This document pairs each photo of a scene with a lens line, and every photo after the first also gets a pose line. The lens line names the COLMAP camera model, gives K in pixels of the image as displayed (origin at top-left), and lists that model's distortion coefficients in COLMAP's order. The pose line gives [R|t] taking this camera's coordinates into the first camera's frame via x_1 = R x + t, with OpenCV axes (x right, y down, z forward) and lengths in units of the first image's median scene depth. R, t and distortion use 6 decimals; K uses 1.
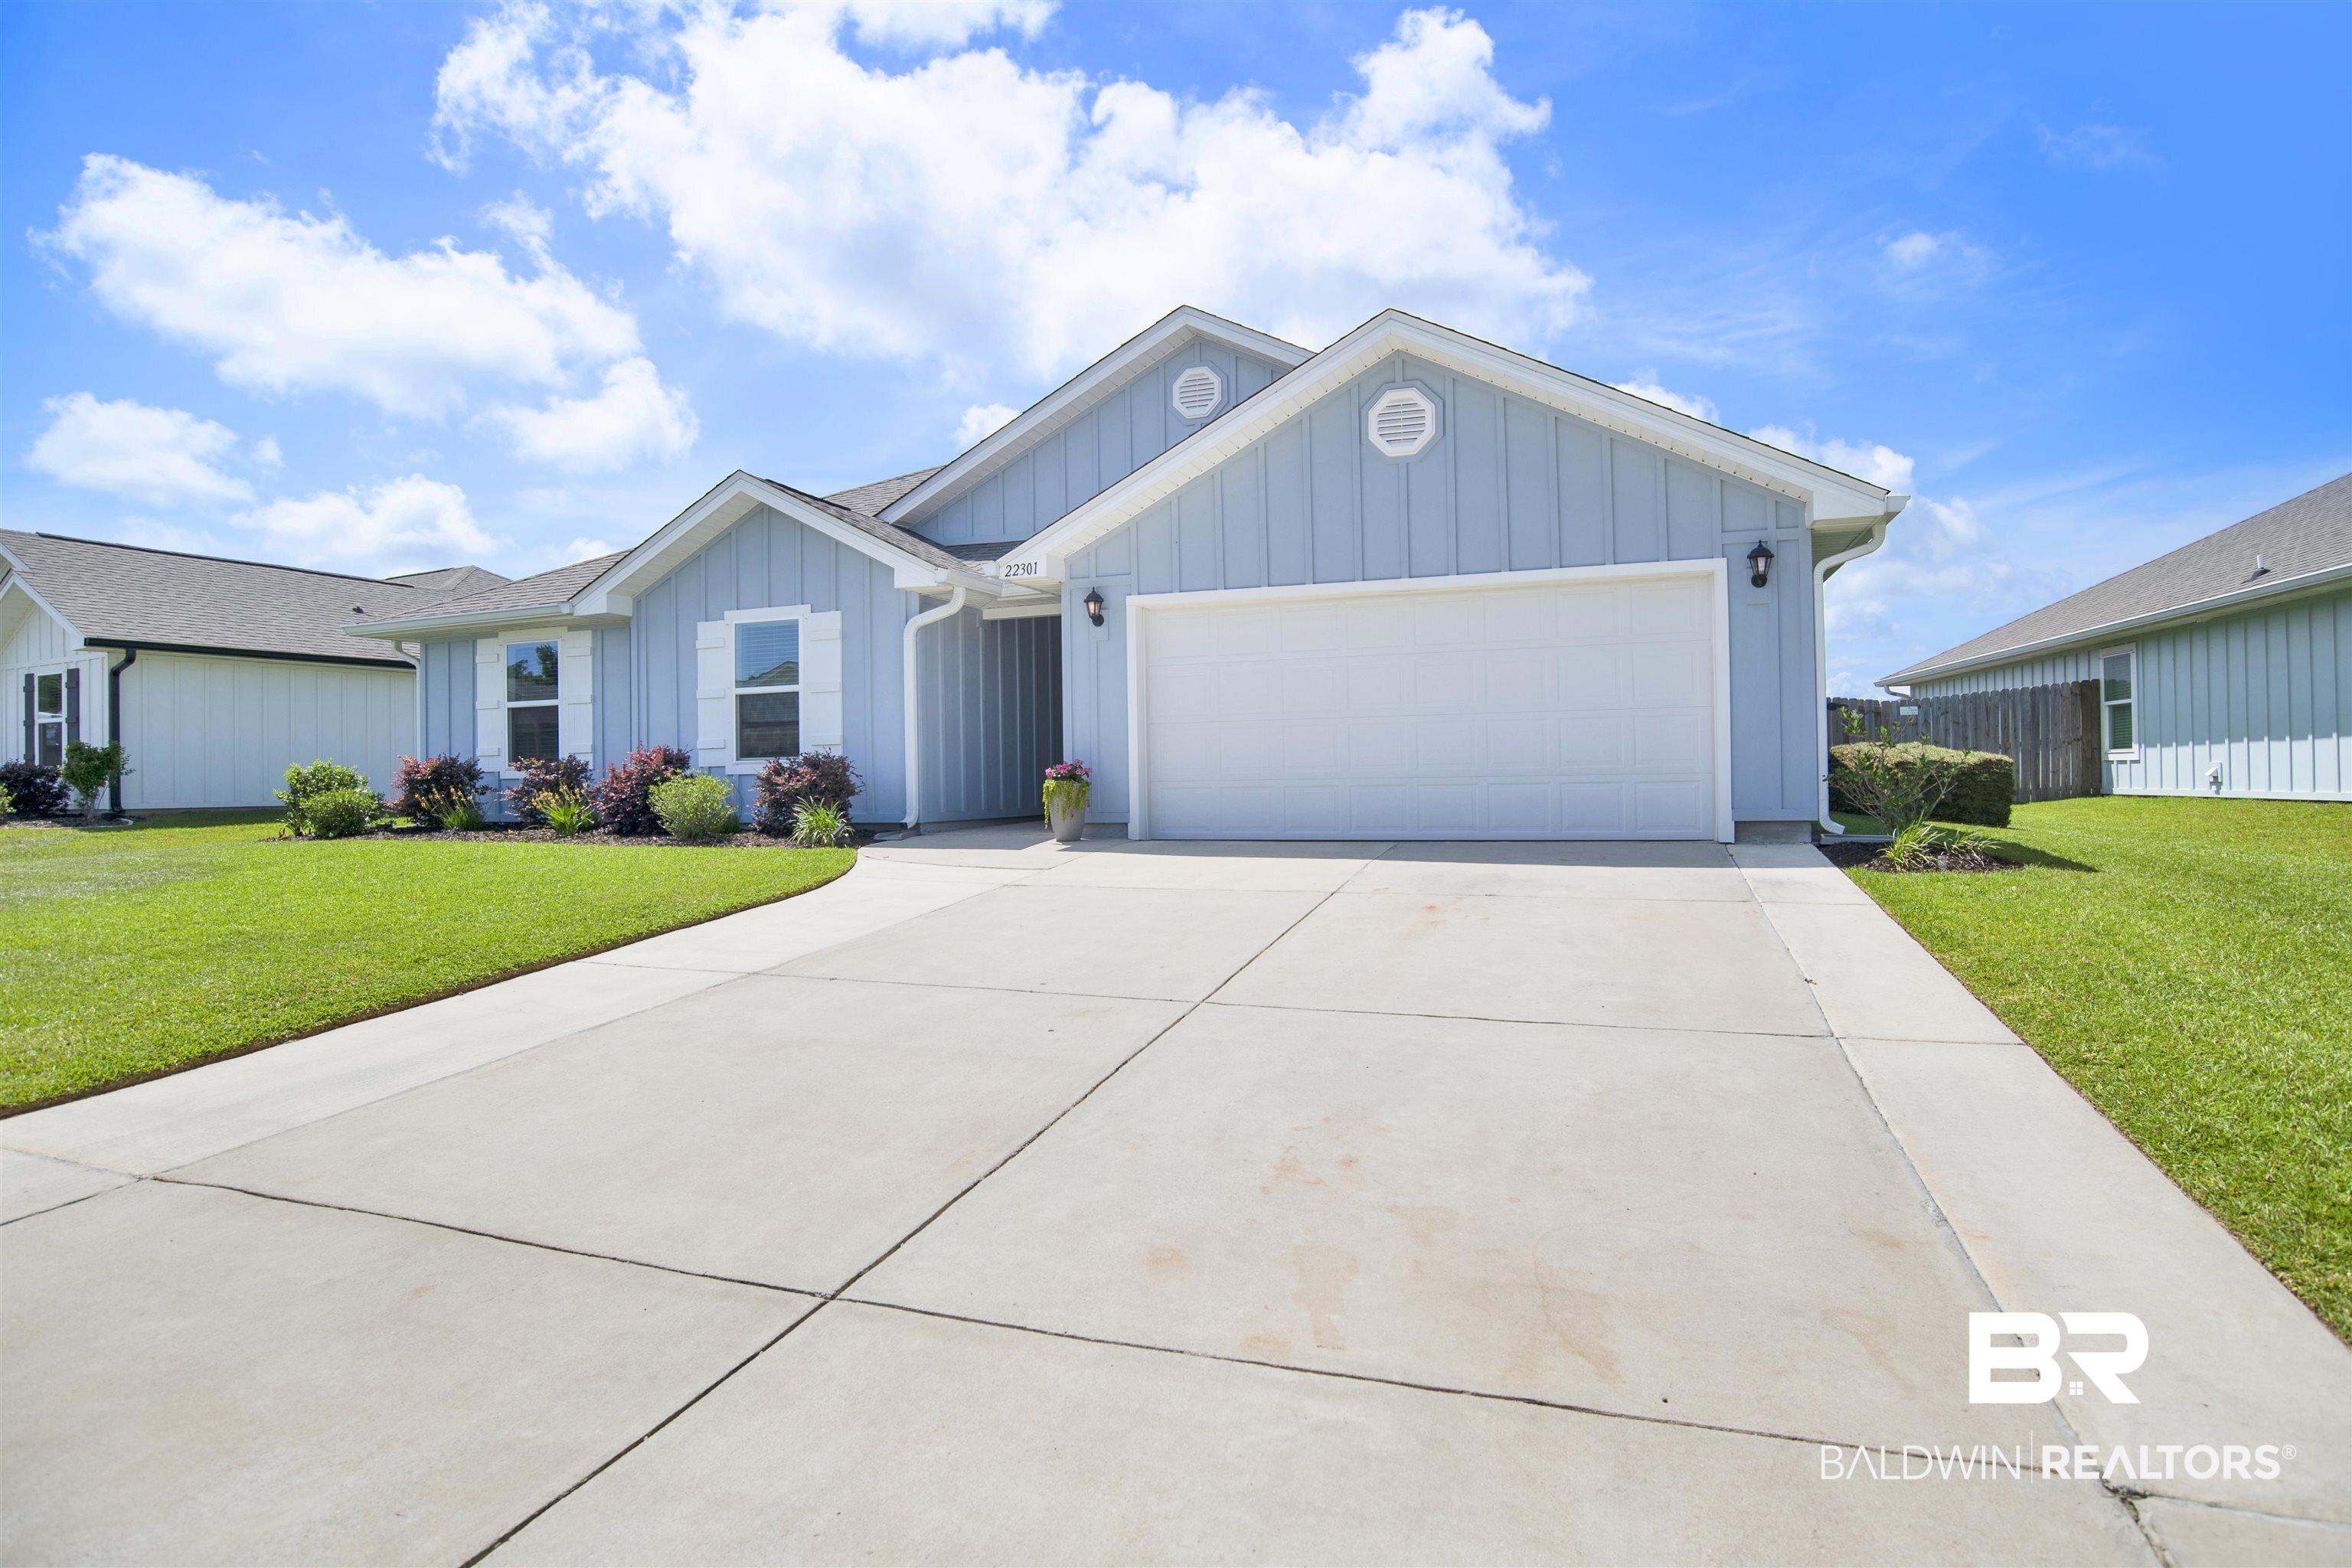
lens RADIAL K [[1250.7, 0, 1155.3], [0, 1250.7, 781.8], [0, 0, 1]] dist [-0.061096, 0.020426]
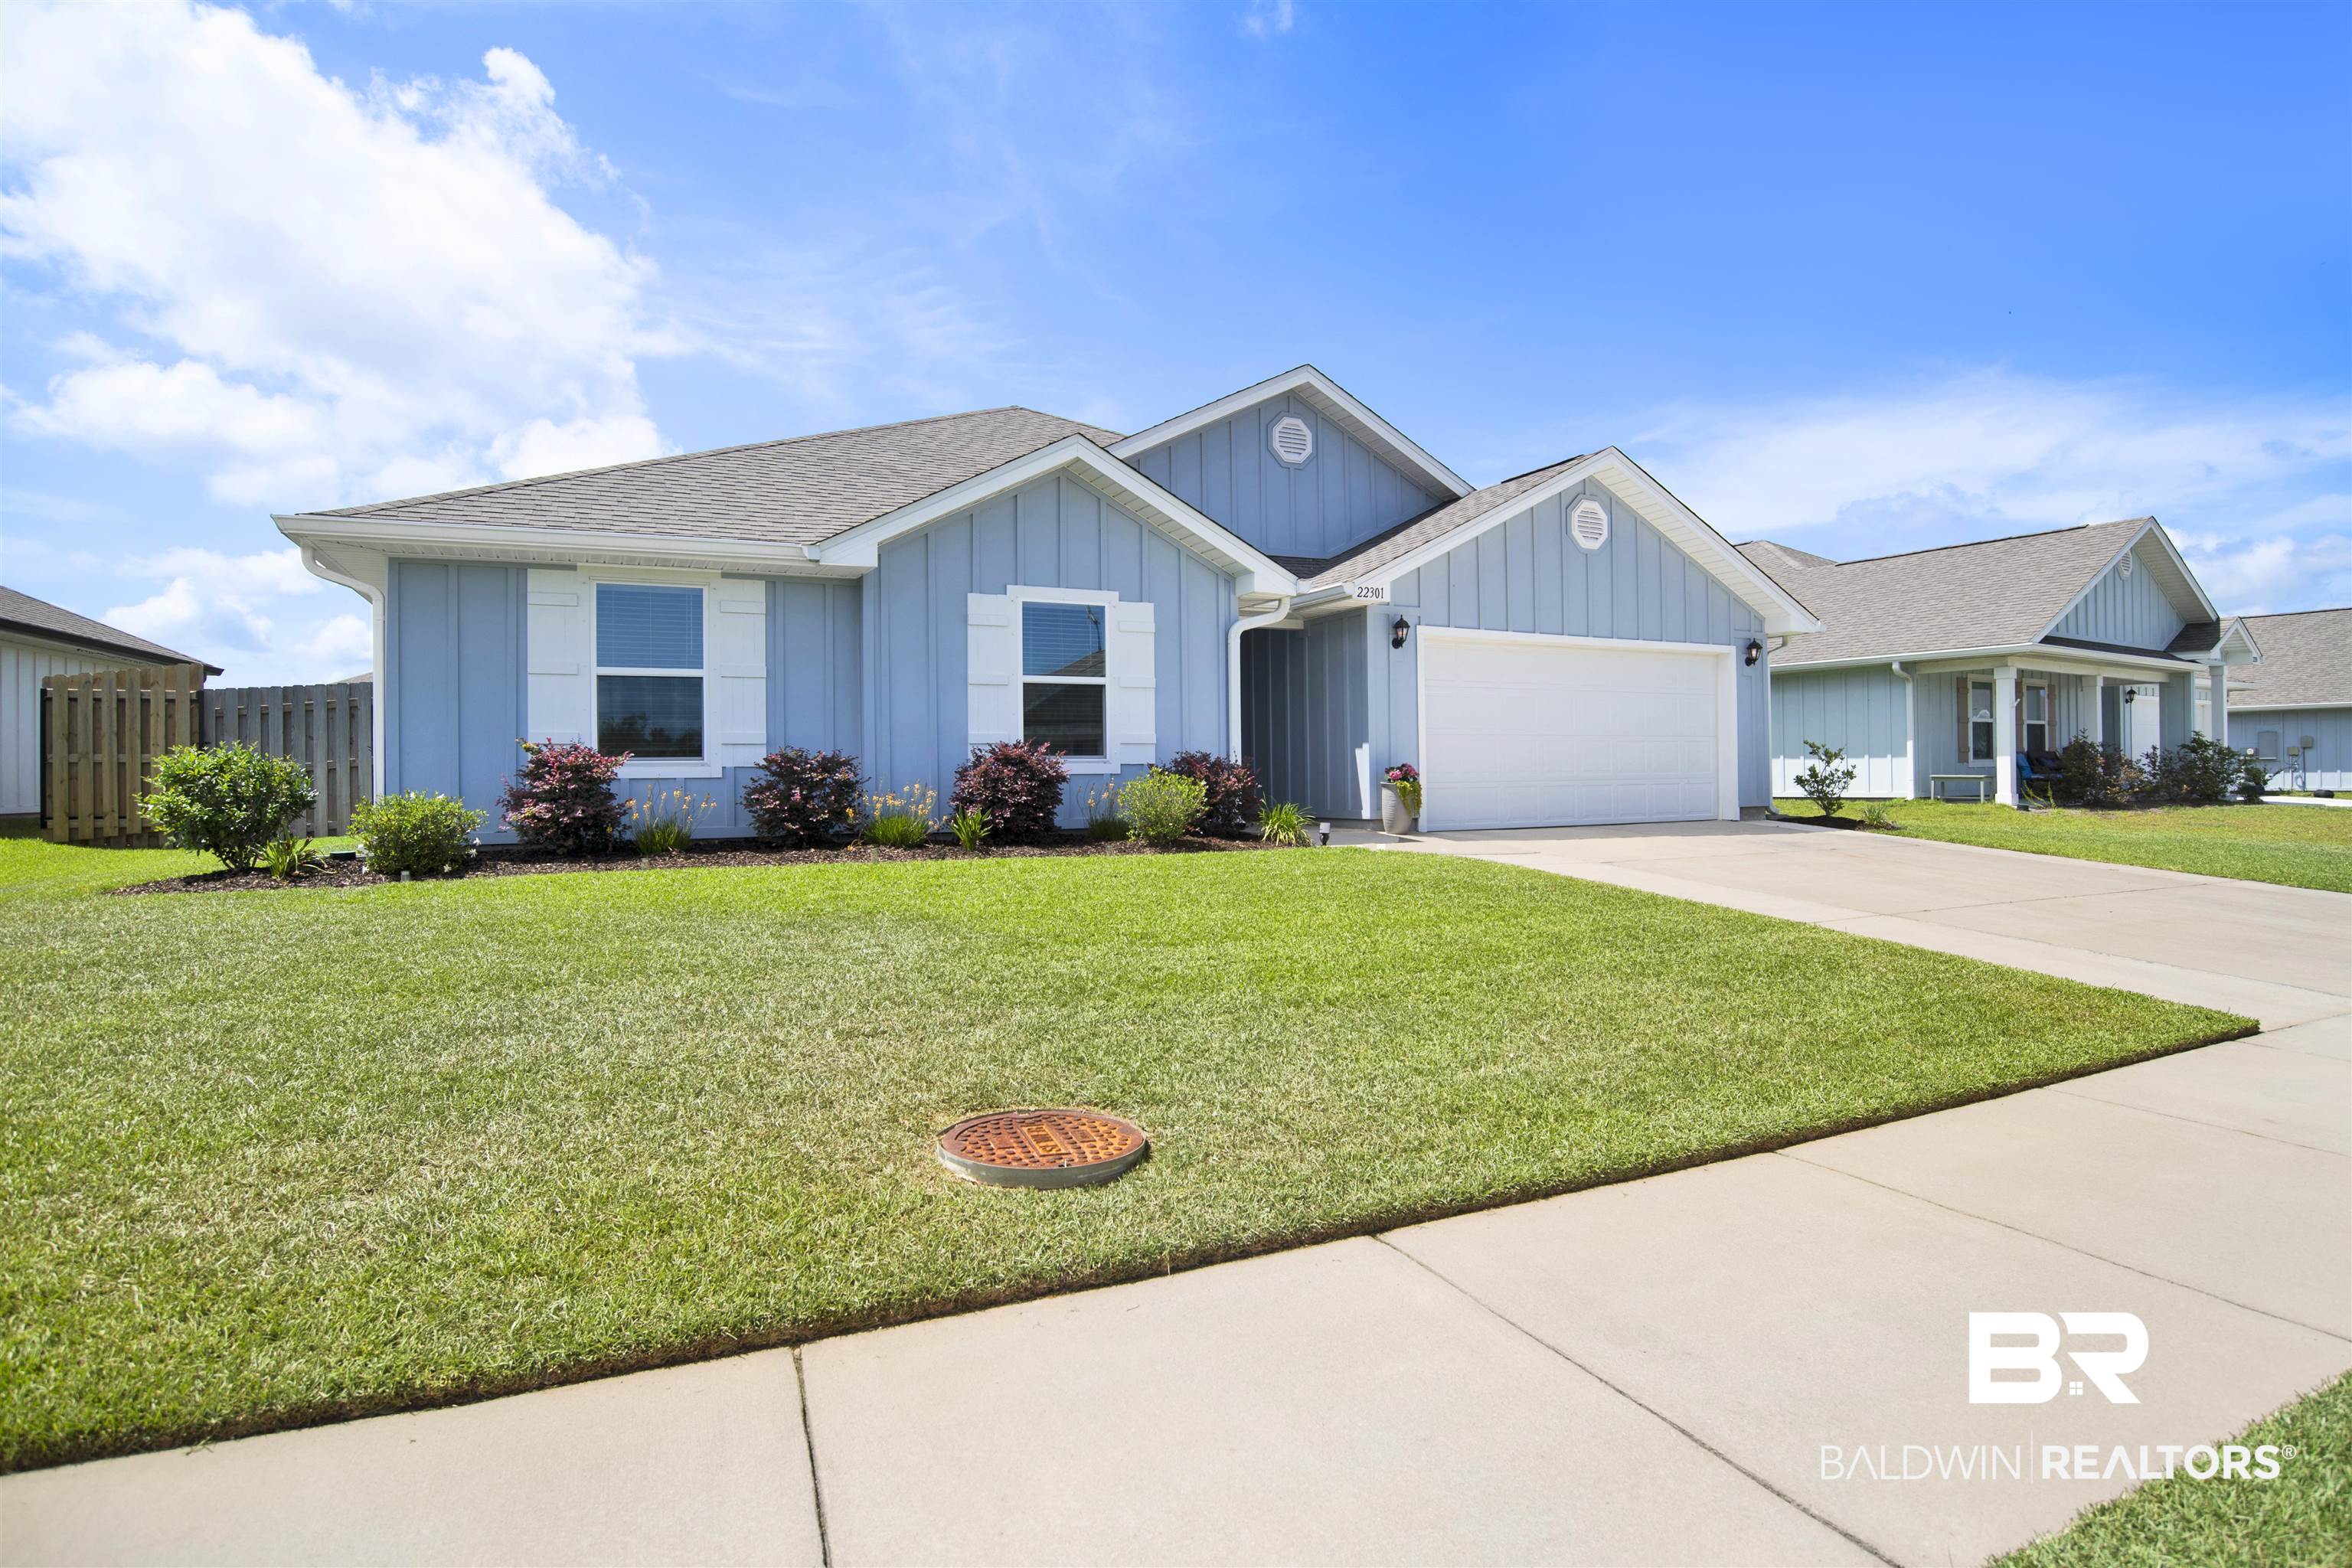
lens RADIAL K [[1250.7, 0, 1200.5], [0, 1250.7, 796.2], [0, 0, 1]] dist [-0.061096, 0.020426]
pose [[0.667890, -0.003932, 0.744249, -0.941696], [0.003205, 0.999992, 0.002407, 0.008292], [-0.744253, 0.000778, 0.667898, 0.332590]]
